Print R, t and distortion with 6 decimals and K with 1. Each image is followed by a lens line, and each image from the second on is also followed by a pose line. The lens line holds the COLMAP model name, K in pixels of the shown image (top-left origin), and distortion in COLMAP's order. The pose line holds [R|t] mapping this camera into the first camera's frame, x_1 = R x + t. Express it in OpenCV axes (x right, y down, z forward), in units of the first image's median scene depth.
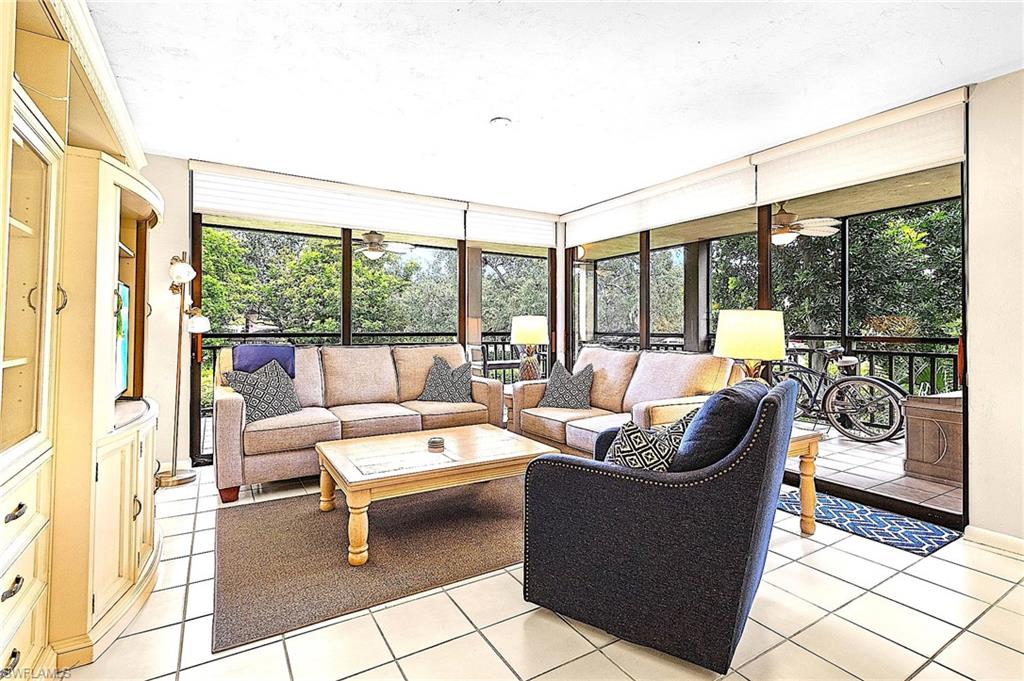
lens RADIAL K [[488.1, 0, 512.0], [0, 488.1, 340.5], [0, 0, 1]] dist [0.000373, -0.000556]
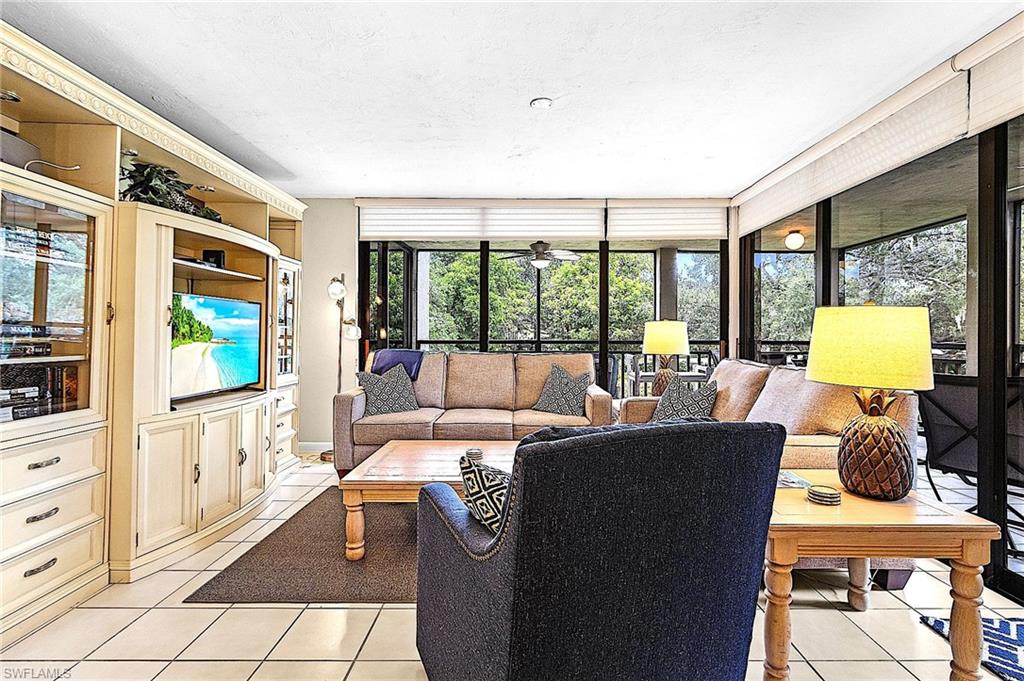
lens RADIAL K [[479.4, 0, 515.9], [0, 479.4, 345.3], [0, 0, 1]] dist [0.000338, 0.000056]
pose [[0.850540, 0.010449, -0.525806, 0.279114], [-0.013767, 0.999902, -0.002399, -0.003070], [0.525730, 0.009279, 0.850601, 0.161186]]
